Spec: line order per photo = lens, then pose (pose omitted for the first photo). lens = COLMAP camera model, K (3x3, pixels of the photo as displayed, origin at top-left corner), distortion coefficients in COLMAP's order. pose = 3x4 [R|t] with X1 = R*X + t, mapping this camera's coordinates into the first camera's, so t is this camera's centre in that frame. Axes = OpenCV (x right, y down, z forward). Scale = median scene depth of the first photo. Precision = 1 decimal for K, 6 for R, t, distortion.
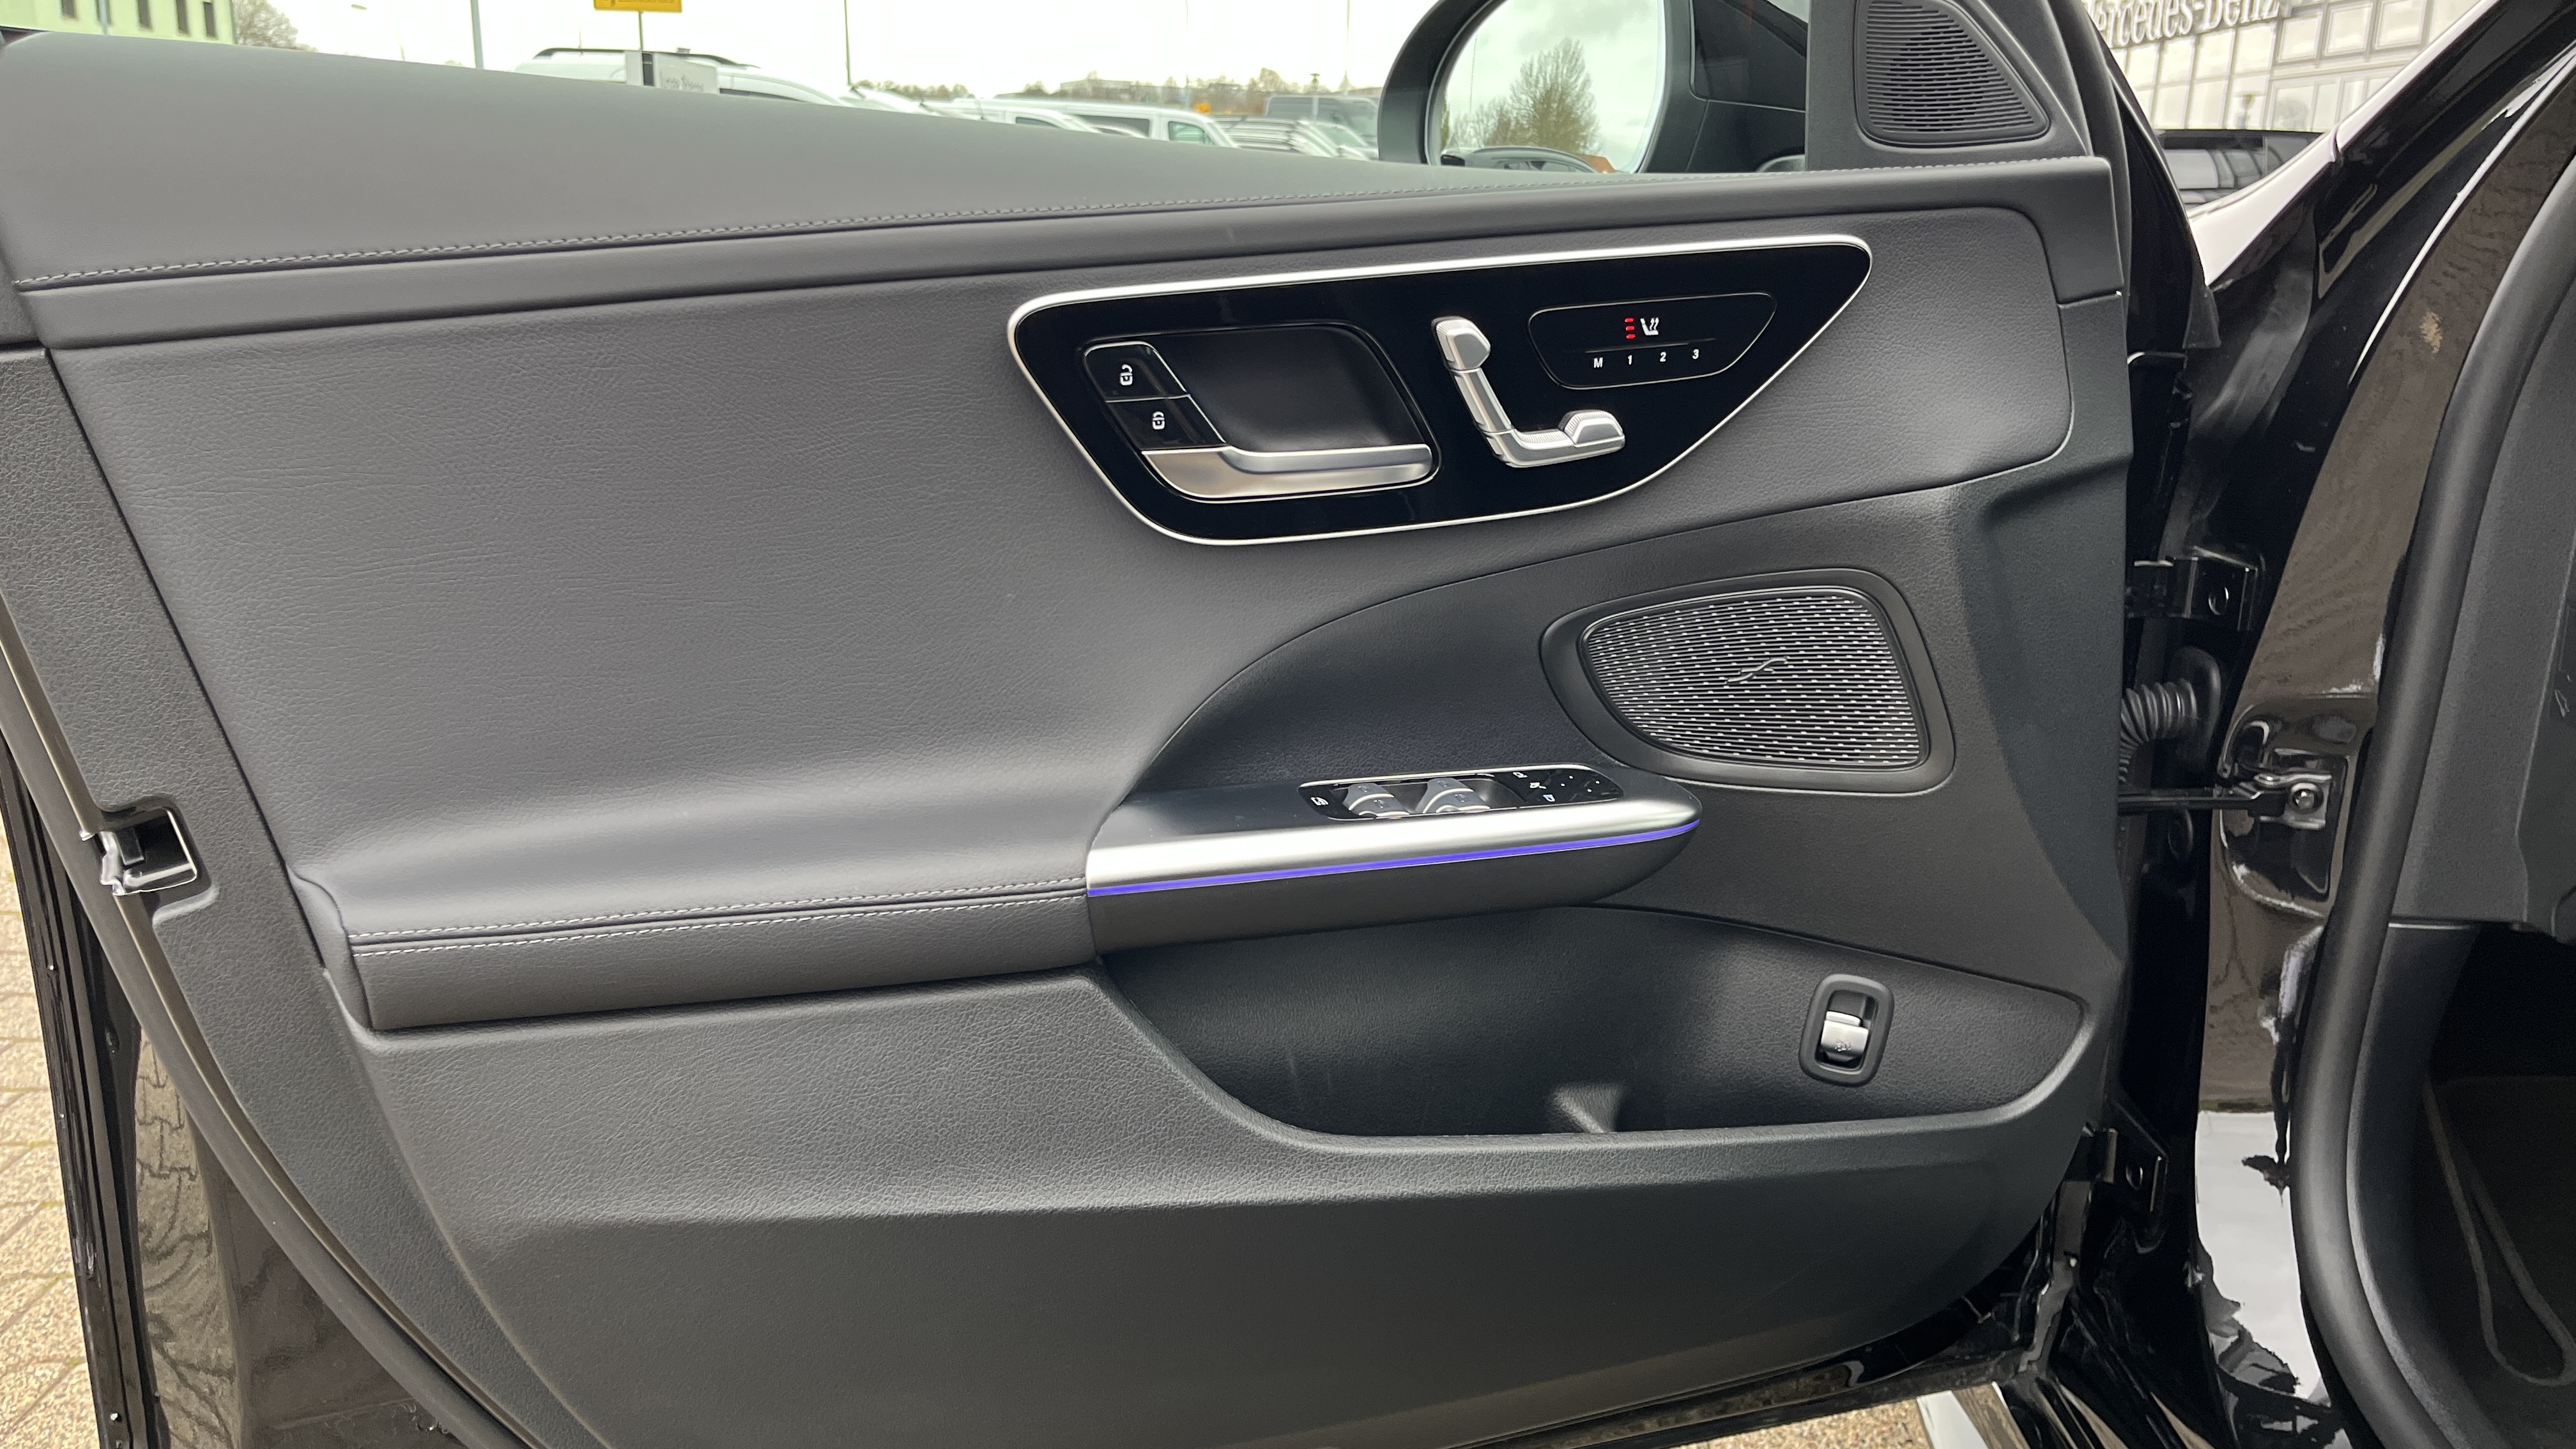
lens RADIAL K [[1940.5, 0, 1294.7], [0, 1940.5, 731.7], [0, 0, 1]] dist [0.080412, -0.114300]
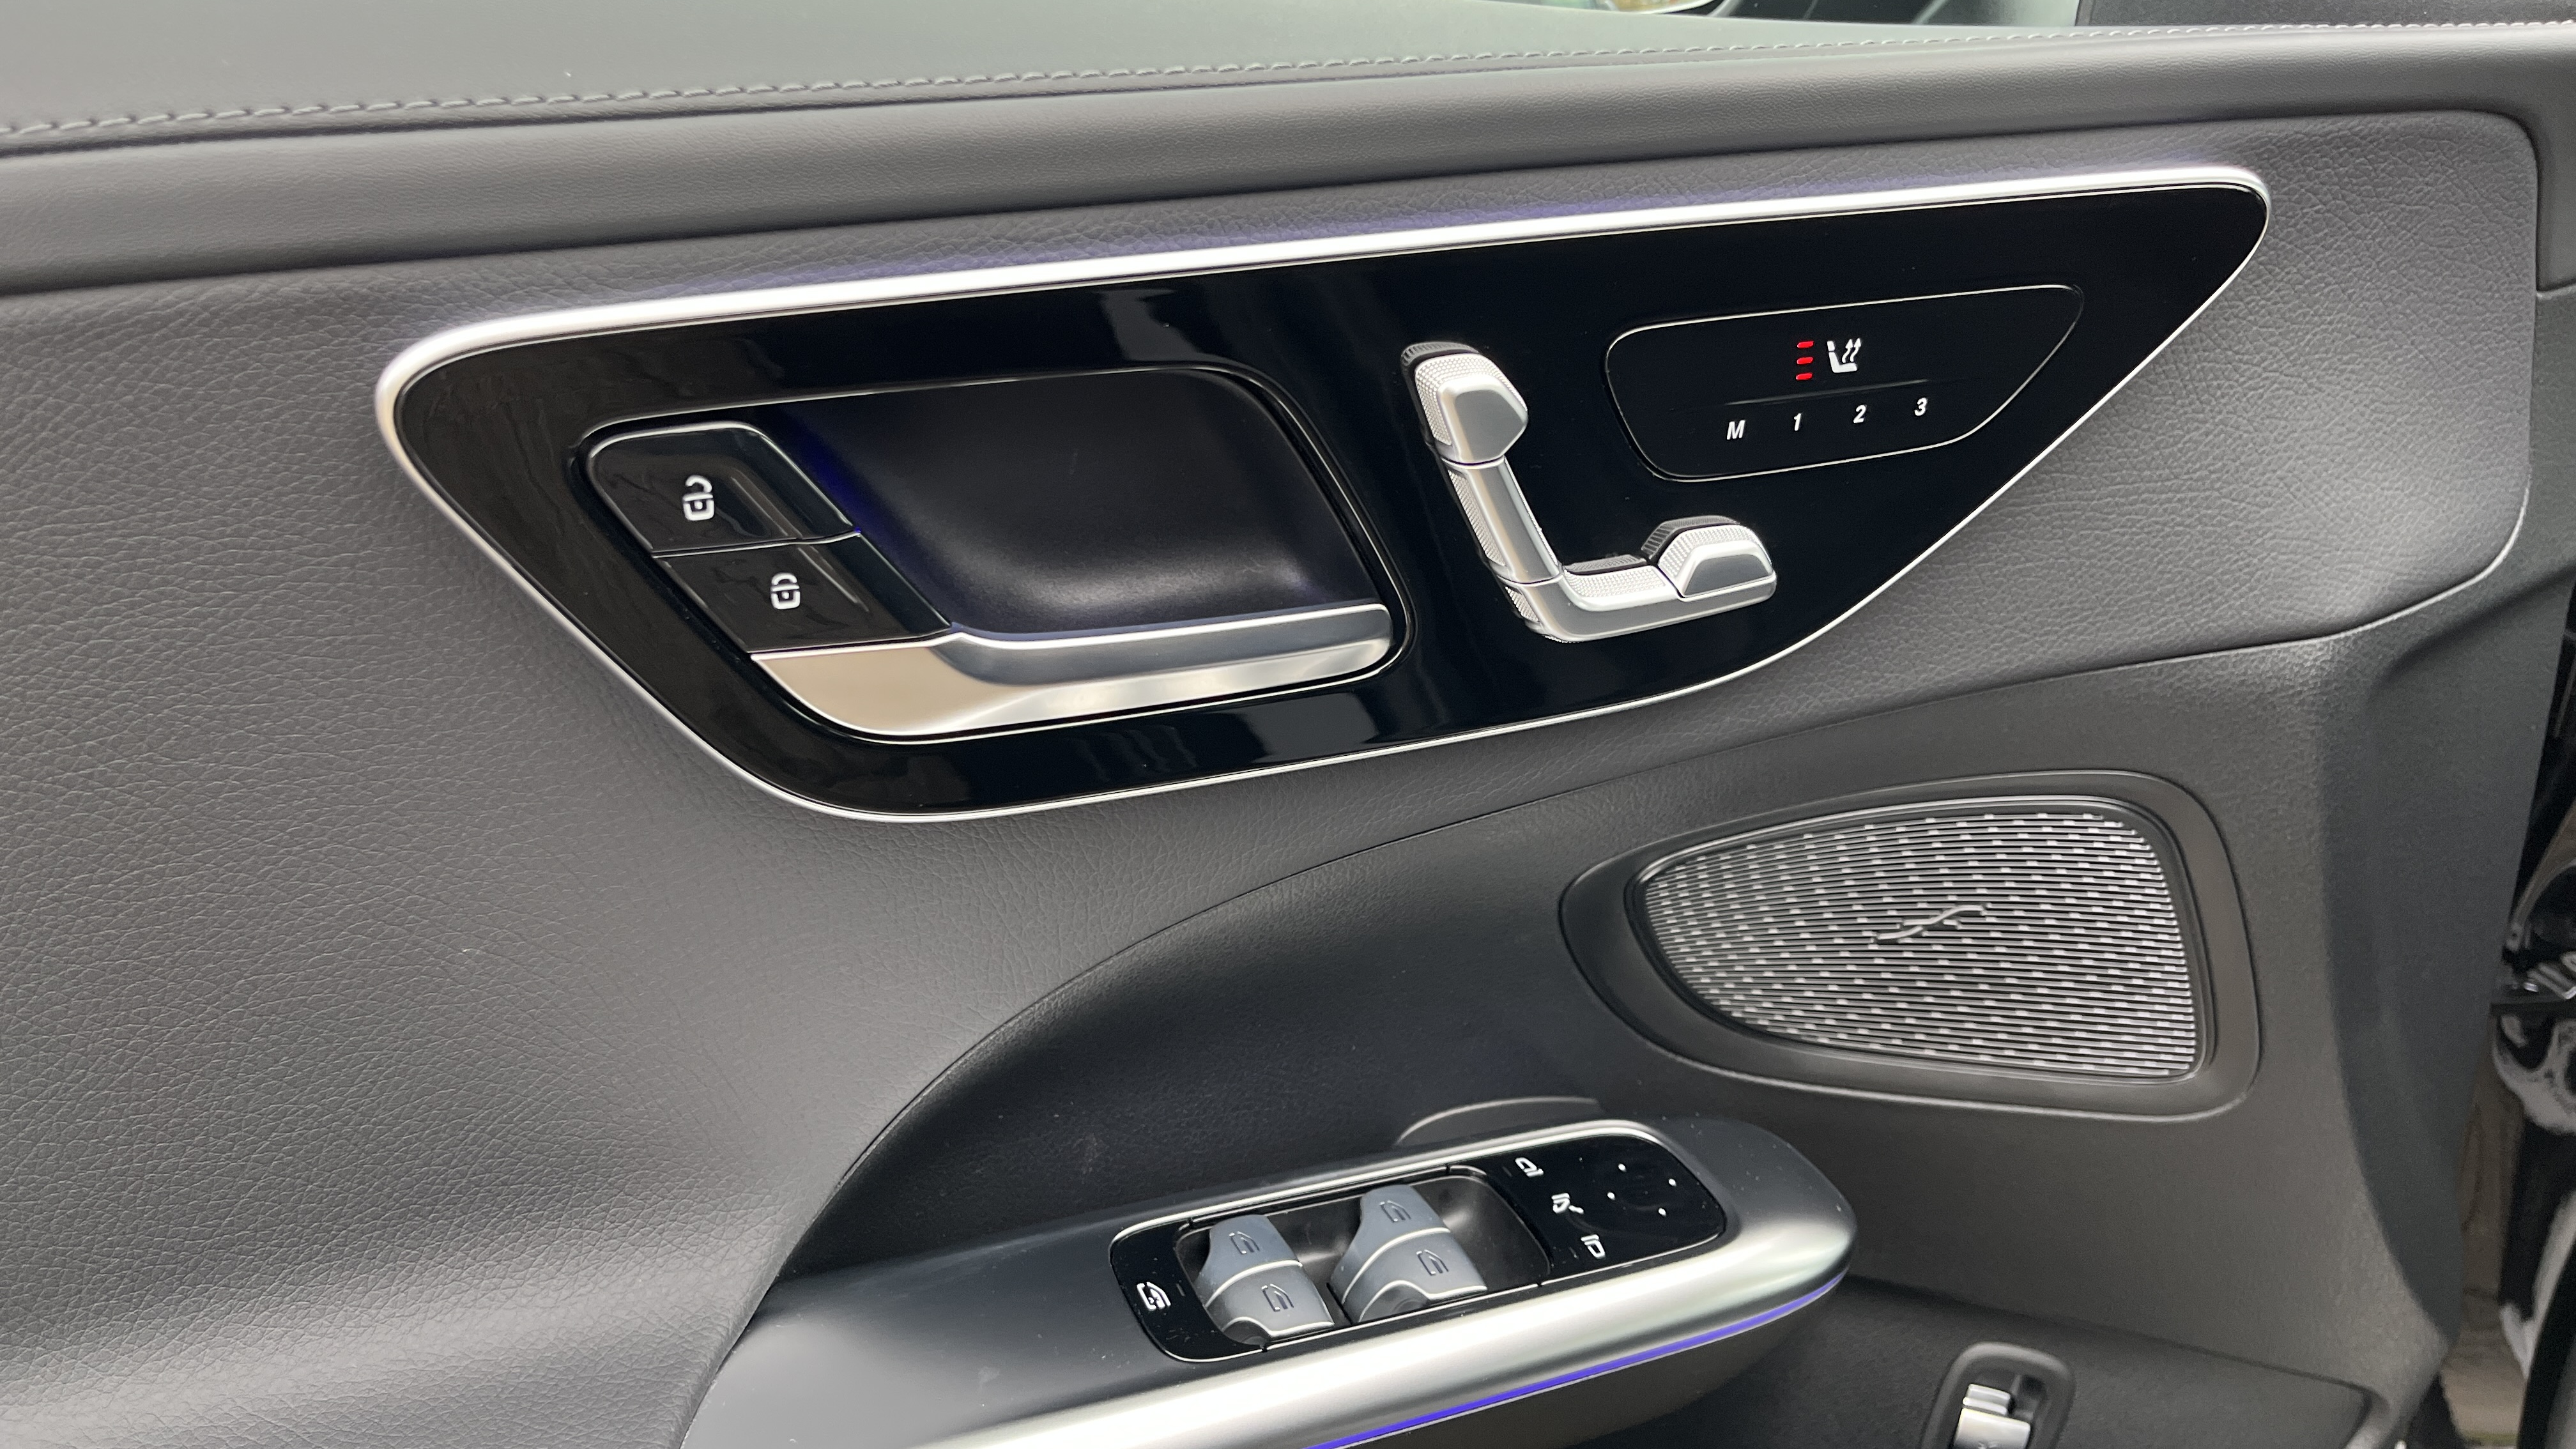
lens RADIAL K [[1886.8, 0, 1245.2], [0, 1886.8, 728.1], [0, 0, 1]] dist [0.011099, 0.007871]
pose [[0.998826, 0.006197, 0.048038, 0.012096], [-0.011204, 0.994445, 0.104657, -0.161756], [-0.047122, -0.105073, 0.993347, 0.527113]]
